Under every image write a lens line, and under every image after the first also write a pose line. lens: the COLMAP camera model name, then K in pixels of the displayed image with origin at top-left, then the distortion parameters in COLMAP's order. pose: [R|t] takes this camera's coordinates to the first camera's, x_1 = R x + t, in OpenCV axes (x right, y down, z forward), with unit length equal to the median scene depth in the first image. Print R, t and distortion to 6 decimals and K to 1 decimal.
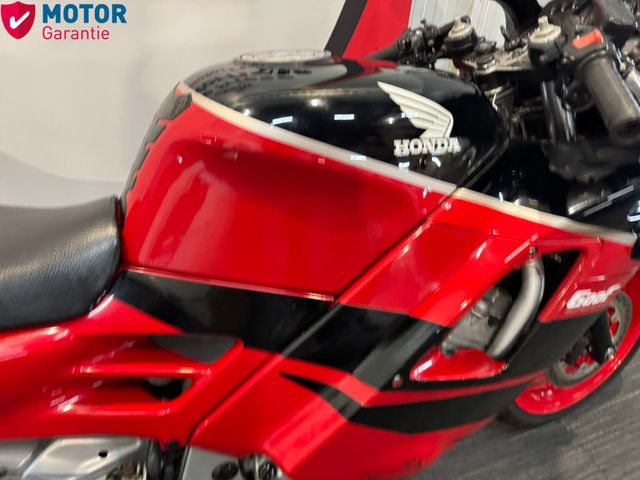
lens RADIAL K [[456.9, 0, 316.2], [0, 456.9, 241.8], [0, 0, 1]] dist [0.042427, -0.057171]
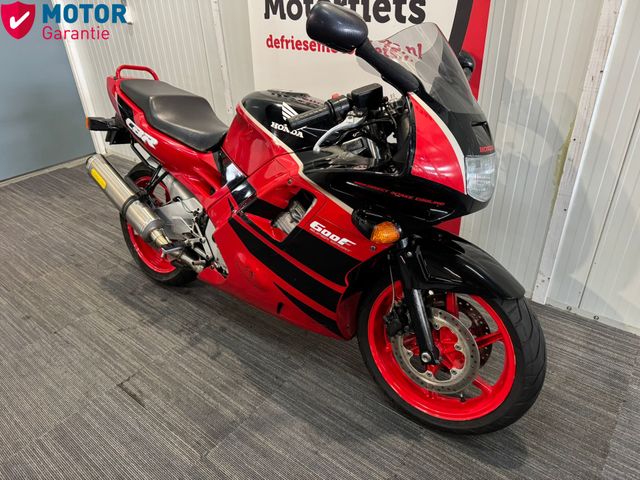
lens RADIAL K [[456.9, 0, 313.4], [0, 456.9, 234.6], [0, 0, 1]] dist [0.042427, -0.057171]
pose [[0.503908, 0.371441, -0.779813, 2.068346], [-0.498450, 0.862372, 0.088672, -0.008920], [0.705425, 0.344015, 0.619700, -0.190521]]
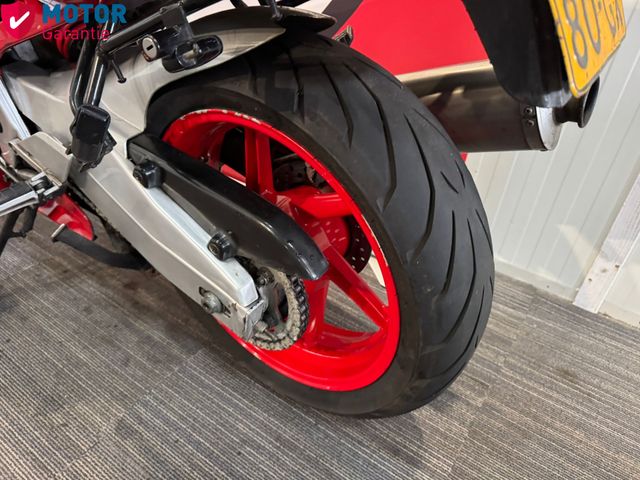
lens RADIAL K [[456.9, 0, 321.8], [0, 456.9, 242.1], [0, 0, 1]] dist [0.042427, -0.057171]
pose [[0.571979, 0.460826, -0.678587, 1.120609], [-0.562699, 0.822366, 0.084168, 0.098892], [0.596833, 0.333698, 0.729682, 0.988144]]
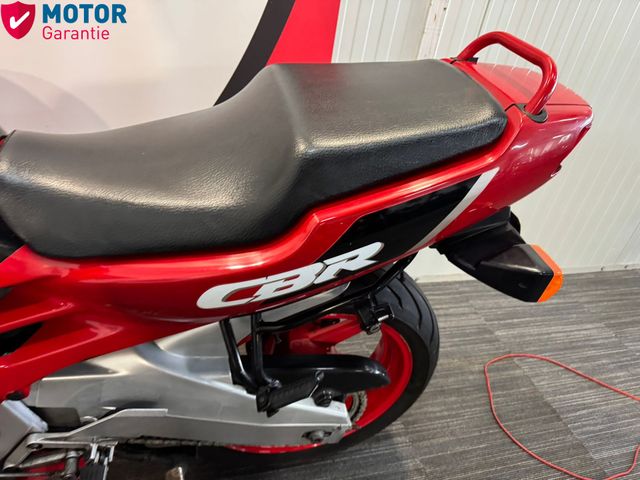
lens RADIAL K [[456.9, 0, 315.2], [0, 456.9, 235.0], [0, 0, 1]] dist [0.042427, -0.057171]
pose [[0.990514, 0.135228, -0.024399, 0.404347], [-0.137358, 0.979341, -0.148405, 0.038974], [0.003827, 0.150349, 0.988626, 0.217174]]
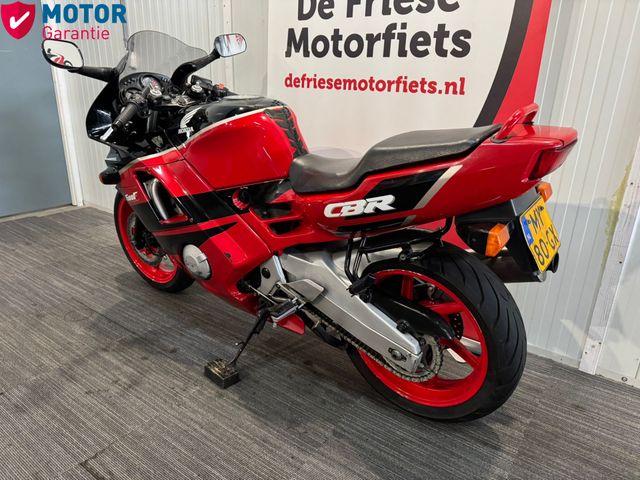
lens RADIAL K [[456.9, 0, 319.8], [0, 456.9, 239.1], [0, 0, 1]] dist [0.042427, -0.057171]
pose [[0.555081, 0.252334, -0.792598, 1.681747], [-0.535895, 0.837251, -0.108755, 0.362417], [0.636161, 0.485117, 0.599967, -0.056810]]
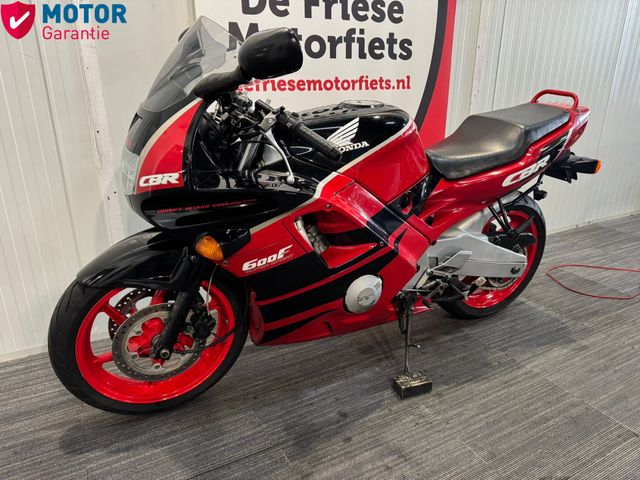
lens RADIAL K [[456.9, 0, 320.8], [0, 456.9, 241.6], [0, 0, 1]] dist [0.042427, -0.057171]
pose [[0.989727, -0.086461, 0.113867, -1.015675], [0.120348, 0.933768, -0.337036, 1.020944], [-0.077185, 0.347277, 0.934581, -1.018572]]
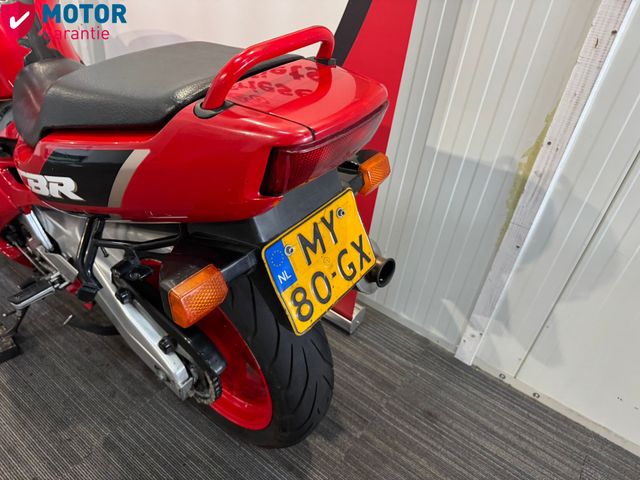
lens RADIAL K [[456.9, 0, 318.8], [0, 456.9, 241.5], [0, 0, 1]] dist [0.042427, -0.057171]
pose [[0.538722, 0.502265, -0.676393, 1.457408], [-0.591902, 0.796971, 0.120374, -0.390305], [0.599526, 0.335510, 0.726638, 0.674215]]
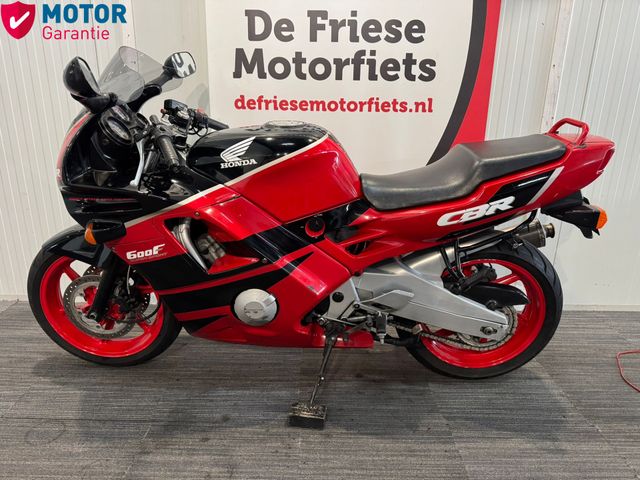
lens RADIAL K [[456.9, 0, 318.2], [0, 456.9, 241.6], [0, 0, 1]] dist [0.042427, -0.057171]
pose [[0.934345, 0.080392, -0.347183, 0.418888], [-0.209507, 0.912001, -0.352650, 0.973860], [0.288281, 0.402234, 0.868966, -0.887211]]
